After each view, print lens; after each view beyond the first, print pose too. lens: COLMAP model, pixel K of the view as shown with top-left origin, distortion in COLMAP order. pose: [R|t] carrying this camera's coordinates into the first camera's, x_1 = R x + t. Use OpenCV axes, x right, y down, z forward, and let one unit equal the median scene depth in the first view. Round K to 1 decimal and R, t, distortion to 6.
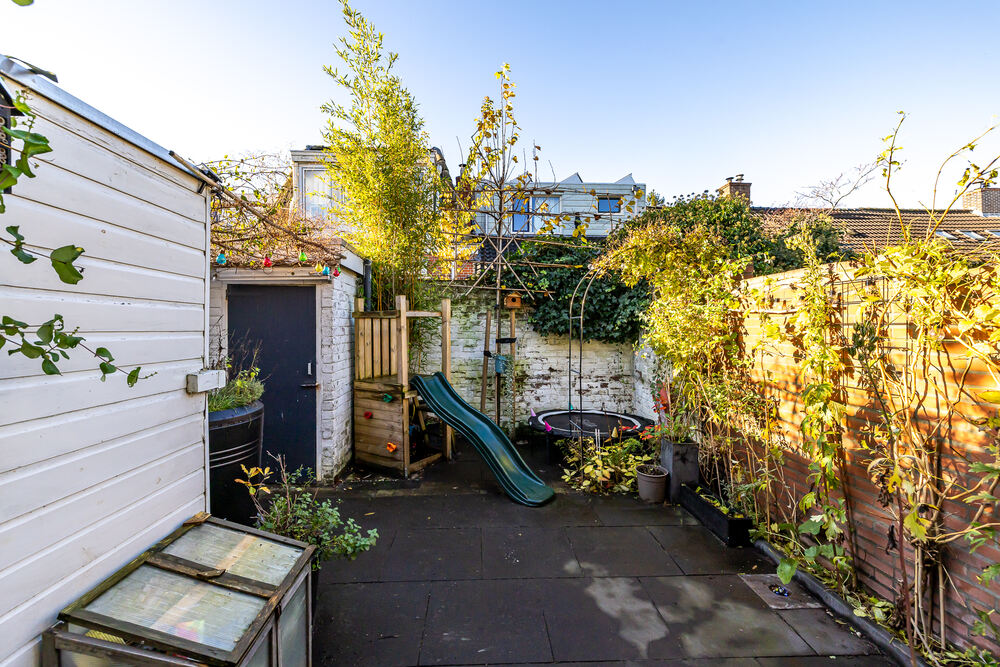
lens RADIAL K [[421.9, 0, 498.6], [0, 421.9, 331.6], [0, 0, 1]] dist [0.001801, -0.000081]
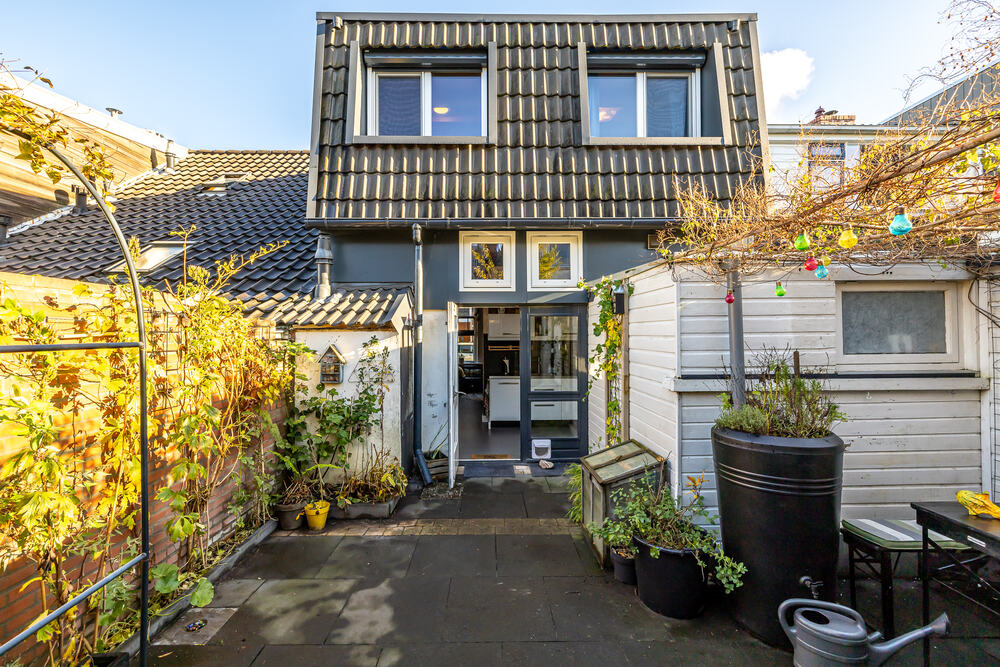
lens RADIAL K [[421.9, 0, 497.9], [0, 421.9, 332.2], [0, 0, 1]] dist [0.001801, -0.000081]
pose [[-0.999680, 0.003100, 0.025089, -0.056395], [0.002843, 0.999943, -0.010257, -0.049403], [-0.025119, -0.010182, -0.999633, 2.022287]]
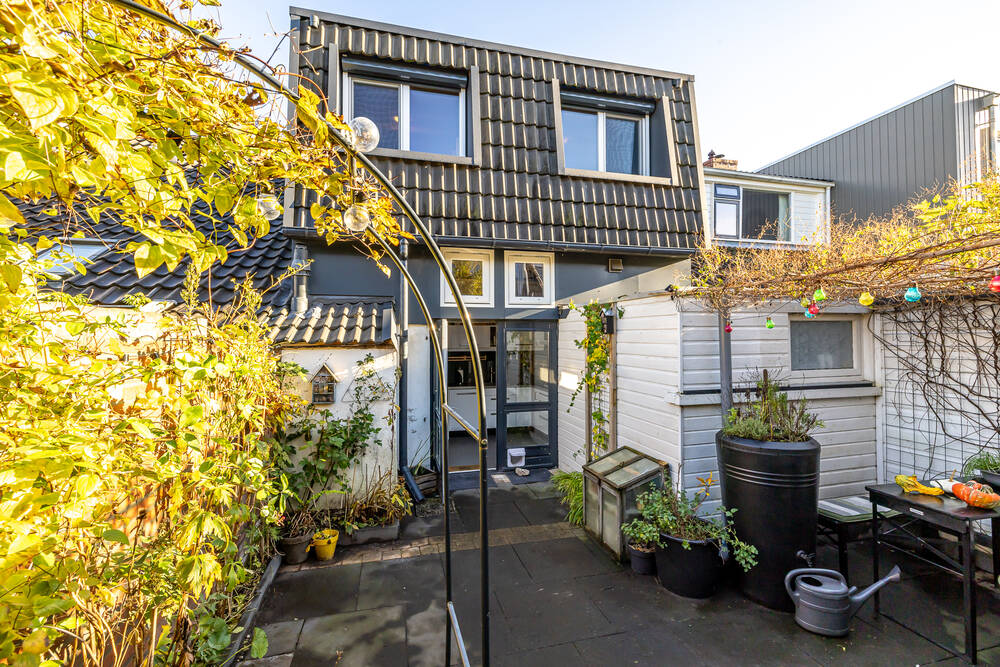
lens RADIAL K [[421.9, 0, 495.4], [0, 421.9, 331.5], [0, 0, 1]] dist [0.001801, -0.000081]
pose [[-0.978232, -0.002326, -0.207502, 0.367660], [0.001091, 0.999866, -0.016348, -0.115868], [0.207512, -0.016218, -0.978098, 2.063469]]
